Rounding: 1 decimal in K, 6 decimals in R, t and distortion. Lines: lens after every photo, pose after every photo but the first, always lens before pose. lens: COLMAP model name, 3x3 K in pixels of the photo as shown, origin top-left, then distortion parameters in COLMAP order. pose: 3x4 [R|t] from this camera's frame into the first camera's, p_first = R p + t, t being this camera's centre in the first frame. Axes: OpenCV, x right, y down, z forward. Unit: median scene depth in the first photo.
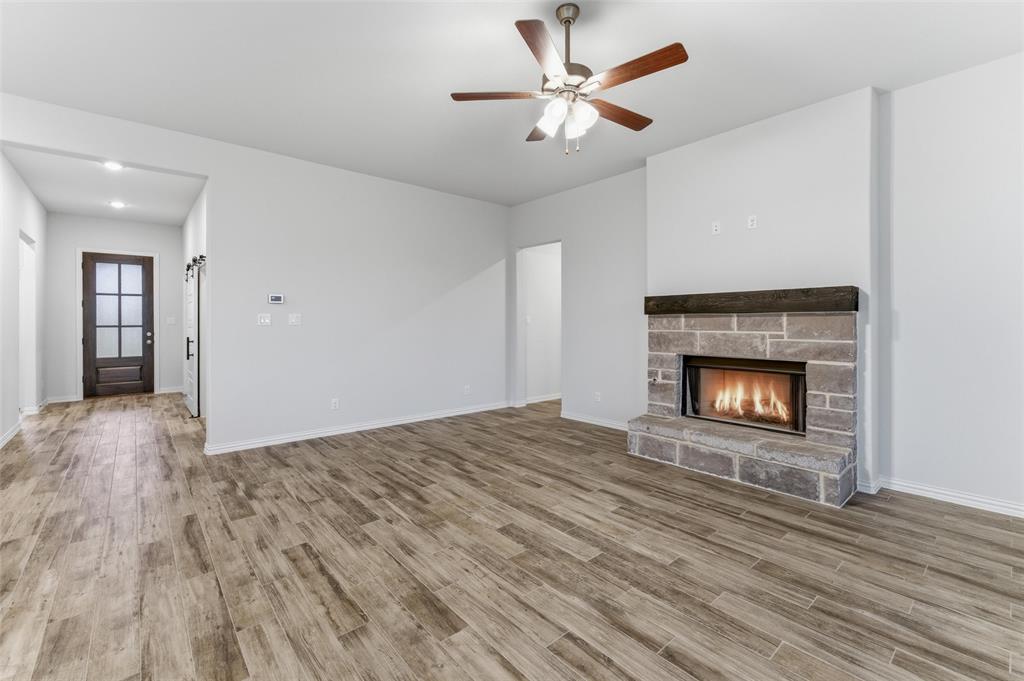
lens RADIAL K [[437.7, 0, 514.9], [0, 437.7, 323.6], [0, 0, 1]] dist [-0.000483, 0.000033]
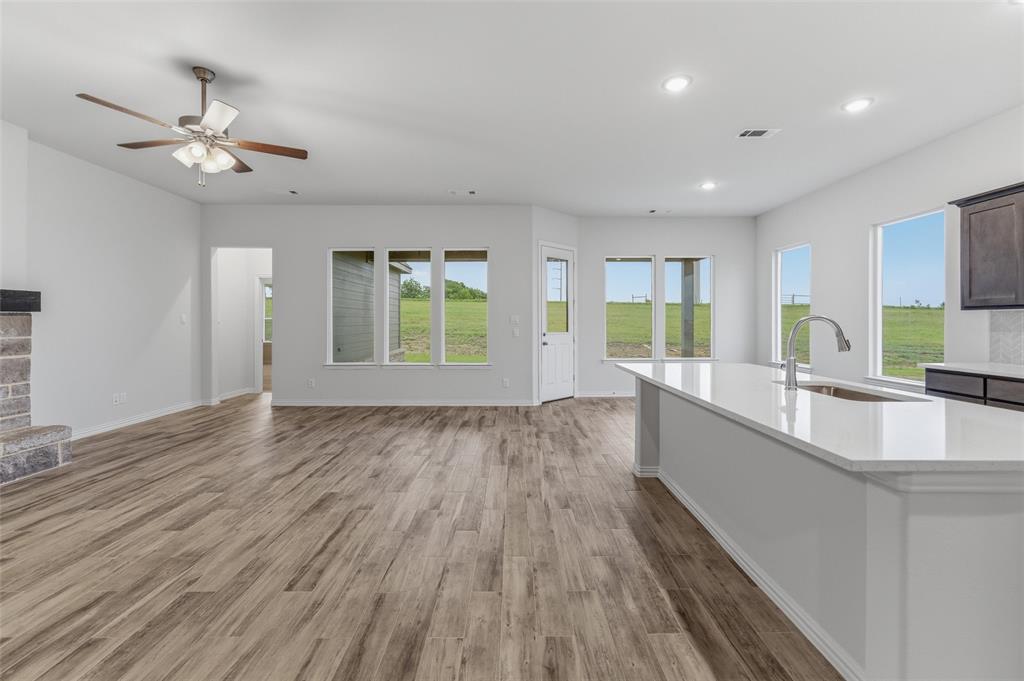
lens RADIAL K [[436.0, 0, 515.0], [0, 436.0, 319.7], [0, 0, 1]] dist [-0.000702, -0.000059]
pose [[-0.758922, 0.002749, 0.651176, -0.942482], [0.001786, 0.999996, -0.002140, -0.001685], [-0.651179, -0.000461, -0.758924, 0.943732]]
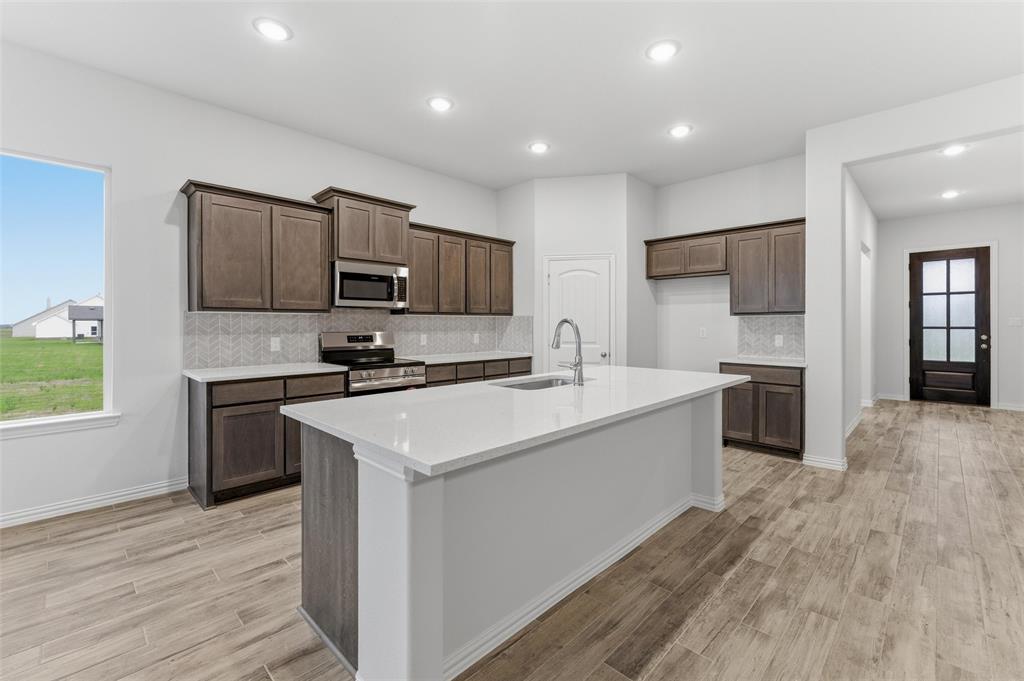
lens RADIAL K [[437.7, 0, 514.9], [0, 437.7, 323.6], [0, 0, 1]] dist [-0.000483, 0.000033]
pose [[0.083600, 0.000118, -0.996499, -0.125875], [-0.002599, 0.999997, -0.000100, 0.000061], [0.996496, 0.002598, 0.083600, 0.029691]]
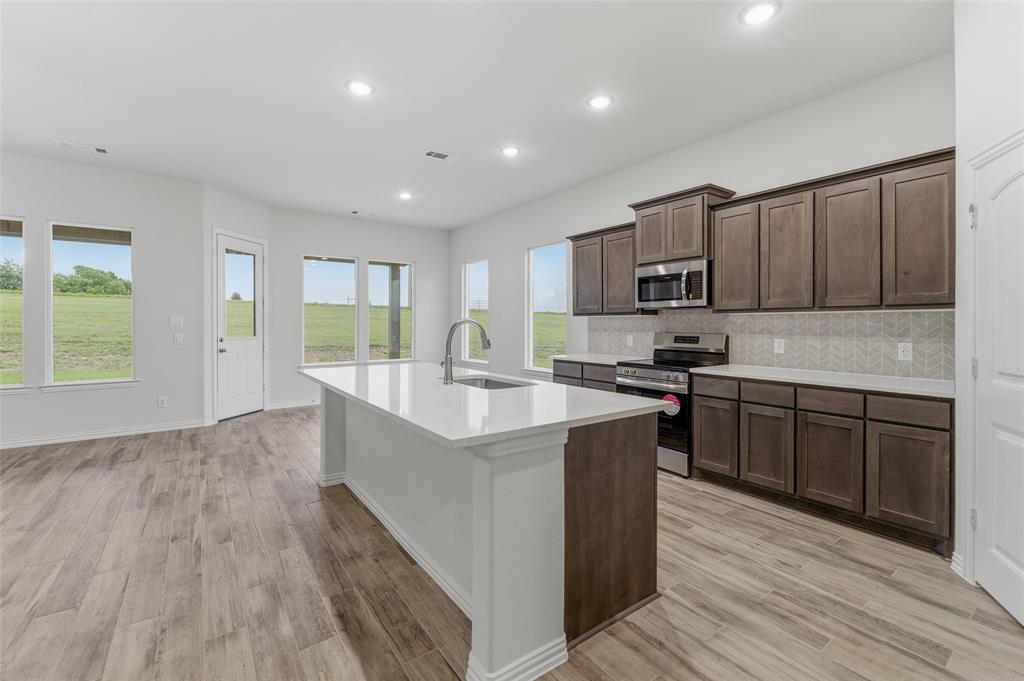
lens RADIAL K [[437.7, 0, 514.9], [0, 437.7, 323.6], [0, 0, 1]] dist [-0.000483, 0.000033]
pose [[-0.996241, 0.000401, 0.086624, -1.008771], [0.000527, 0.999999, 0.001423, -0.002452], [-0.086624, 0.001463, -0.996240, 0.922211]]
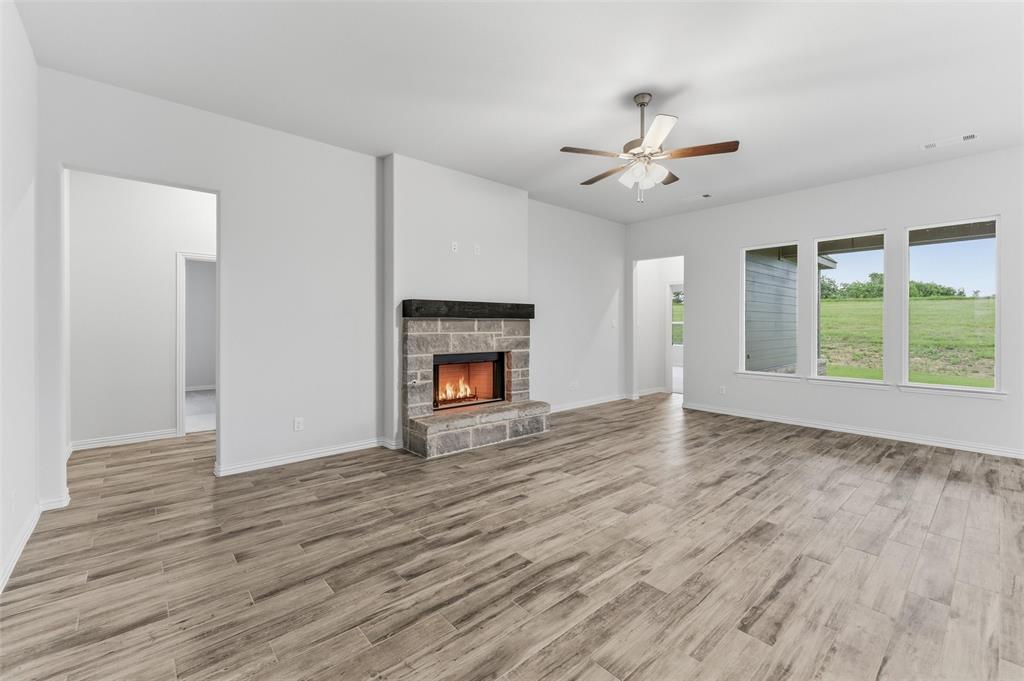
lens RADIAL K [[430.5, 0, 513.3], [0, 430.5, 322.8], [0, 0, 1]] dist [-0.000832, -0.000037]
pose [[-0.007272, 0.006320, 0.999954, -0.843689], [-0.000597, 0.999980, -0.006324, -0.002738], [-0.999973, -0.000643, -0.007268, 0.974134]]
